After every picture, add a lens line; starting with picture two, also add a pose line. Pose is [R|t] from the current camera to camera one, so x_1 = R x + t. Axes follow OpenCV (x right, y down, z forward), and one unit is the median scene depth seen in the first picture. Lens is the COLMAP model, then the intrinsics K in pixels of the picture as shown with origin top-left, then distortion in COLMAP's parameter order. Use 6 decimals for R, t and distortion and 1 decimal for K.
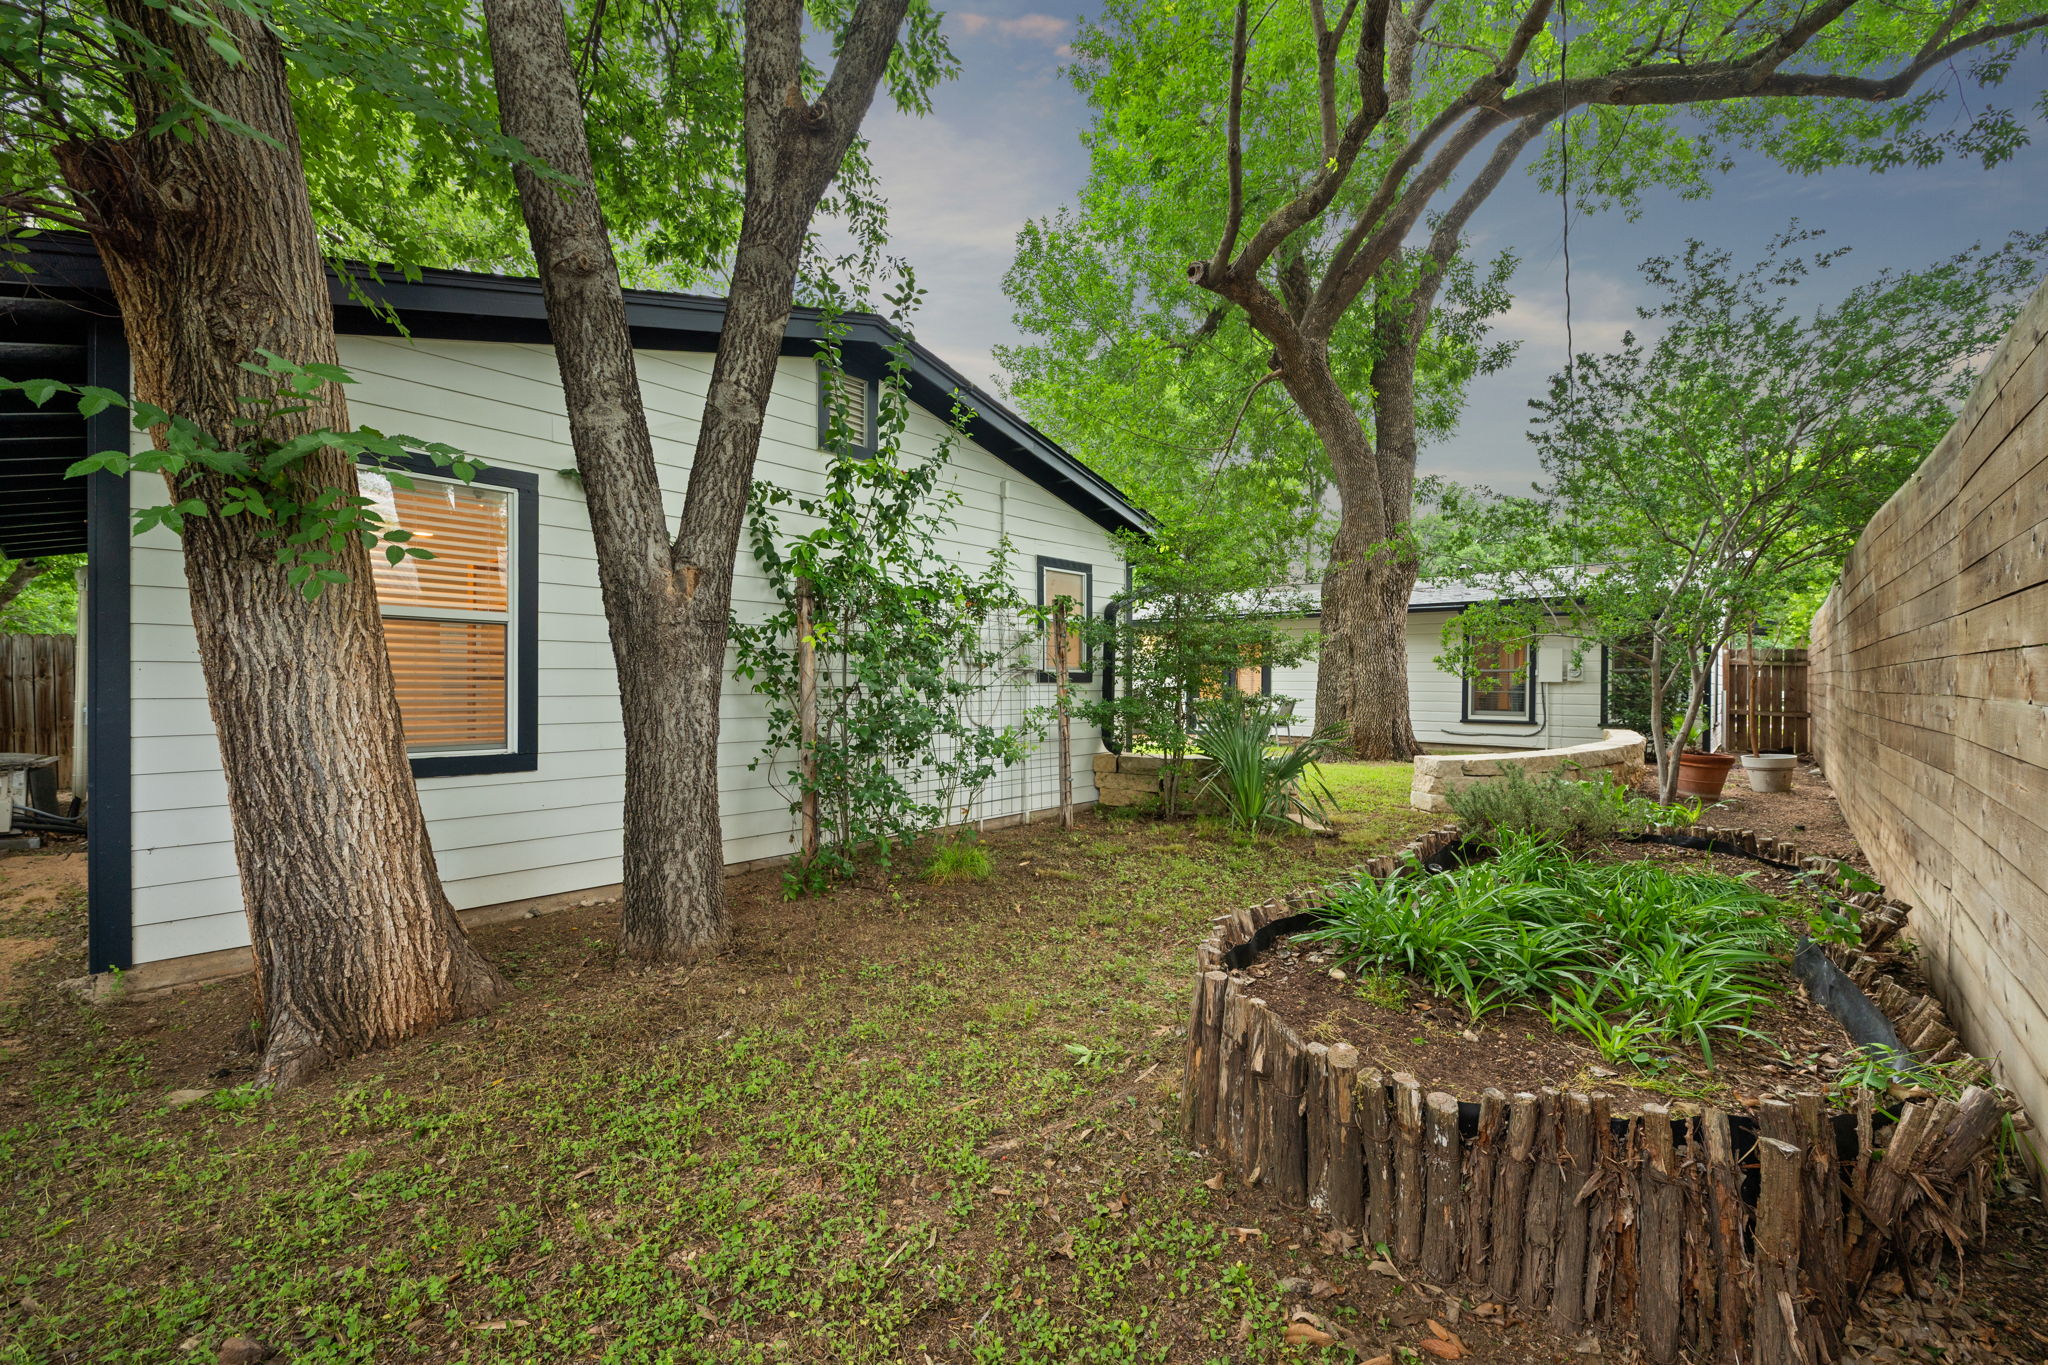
lens RADIAL K [[802.8, 0, 1024.0], [0, 802.8, 682.5], [0, 0, 1]] dist [0.000343, 0.000073]
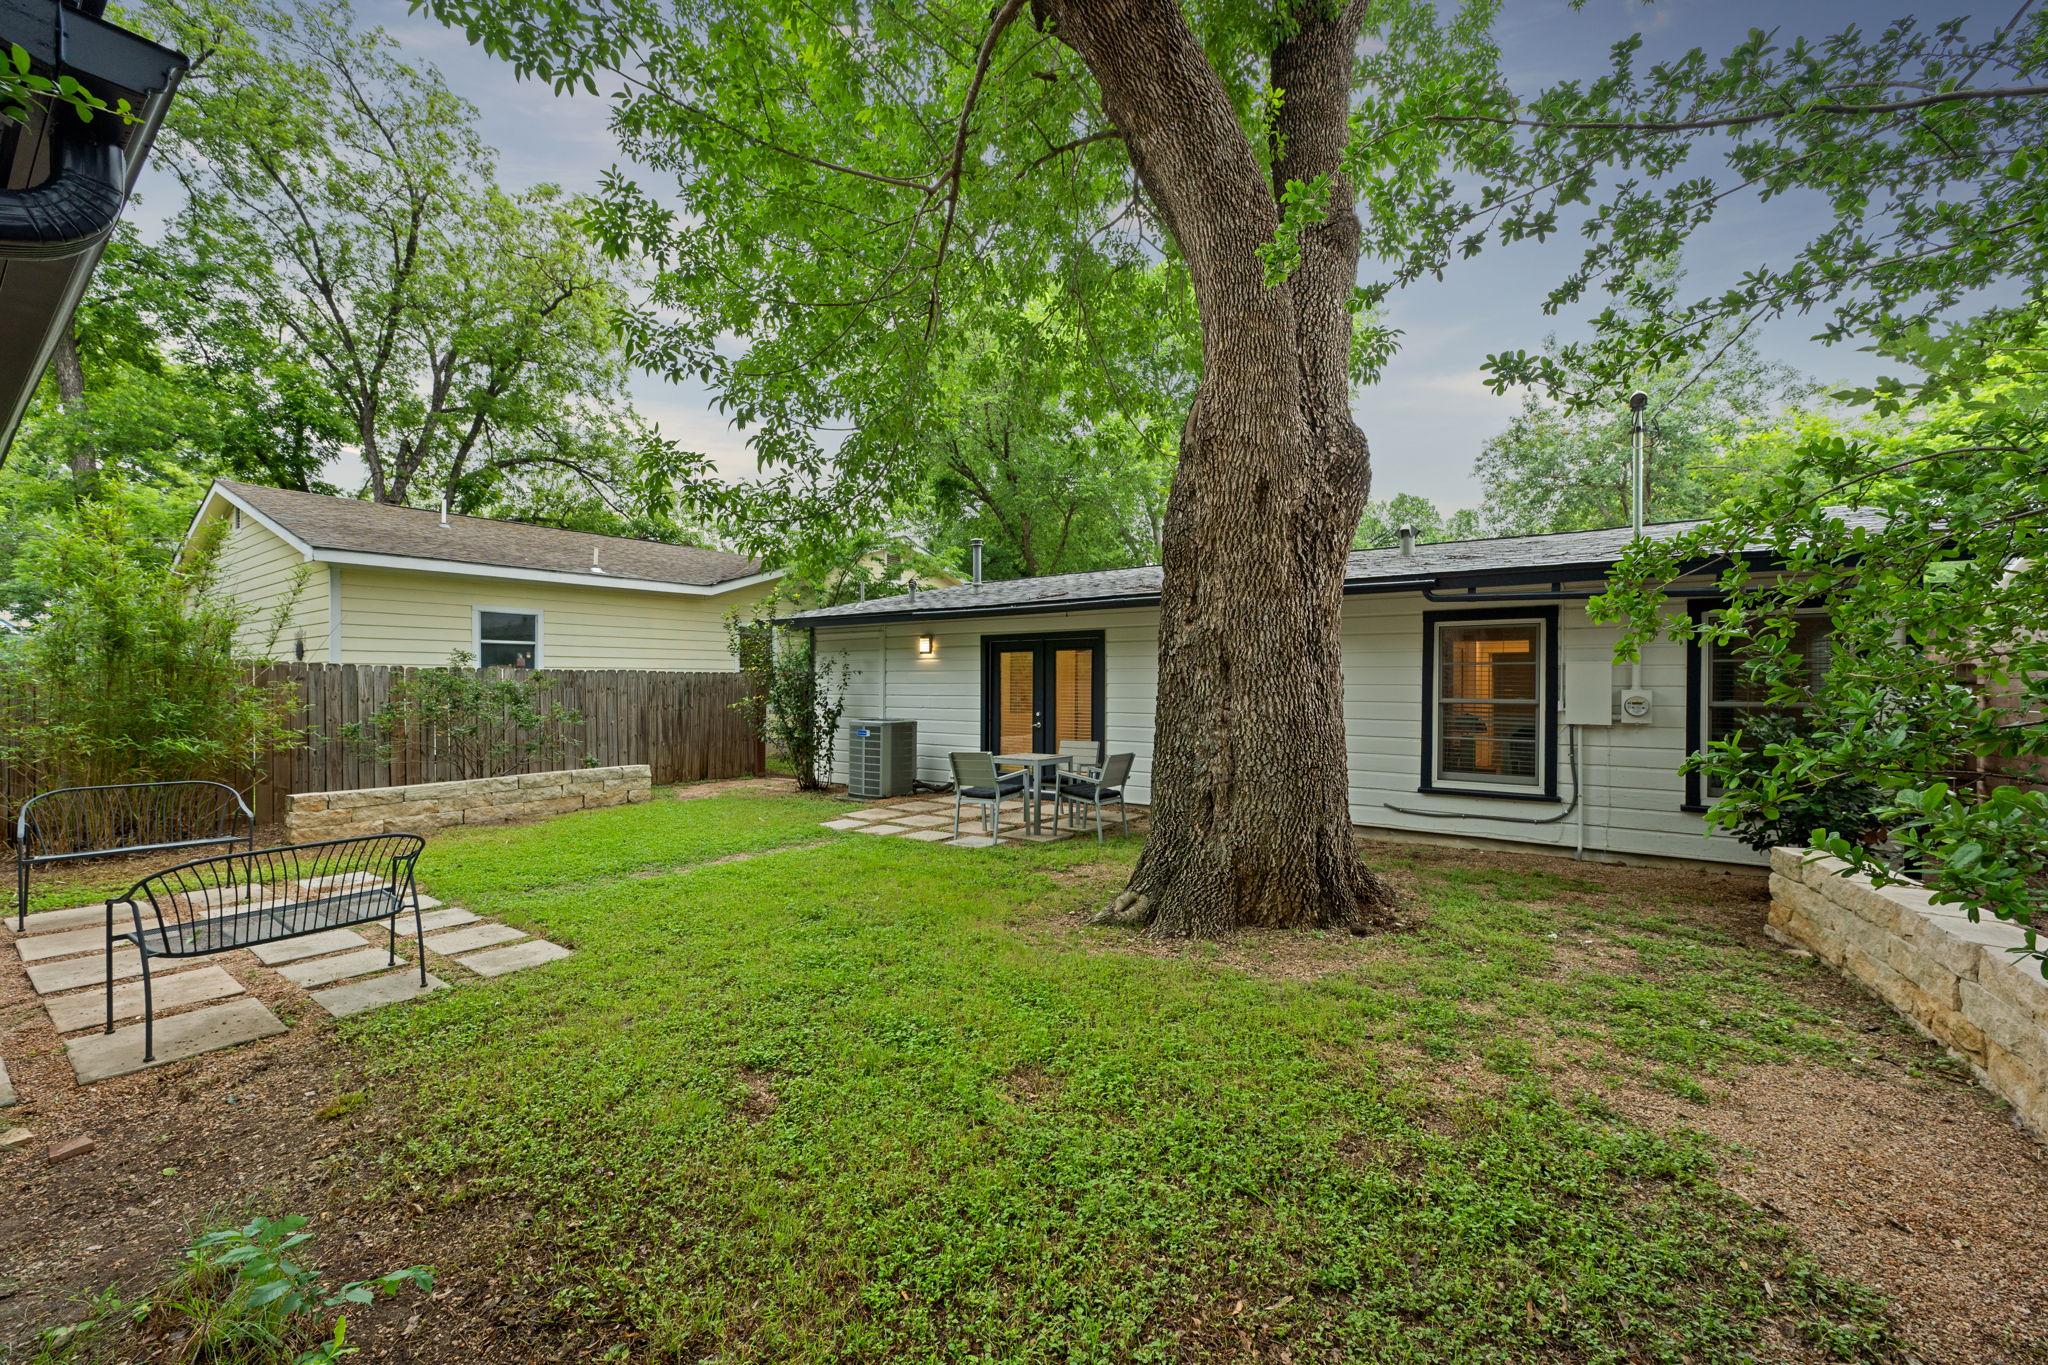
lens RADIAL K [[802.8, 0, 1024.0], [0, 802.8, 682.5], [0, 0, 1]] dist [0.000343, 0.000073]
pose [[0.992571, 0.001405, 0.121658, 0.222713], [-0.000931, 0.999992, -0.003950, -0.026598], [-0.121663, 0.003808, 0.992564, 0.525194]]
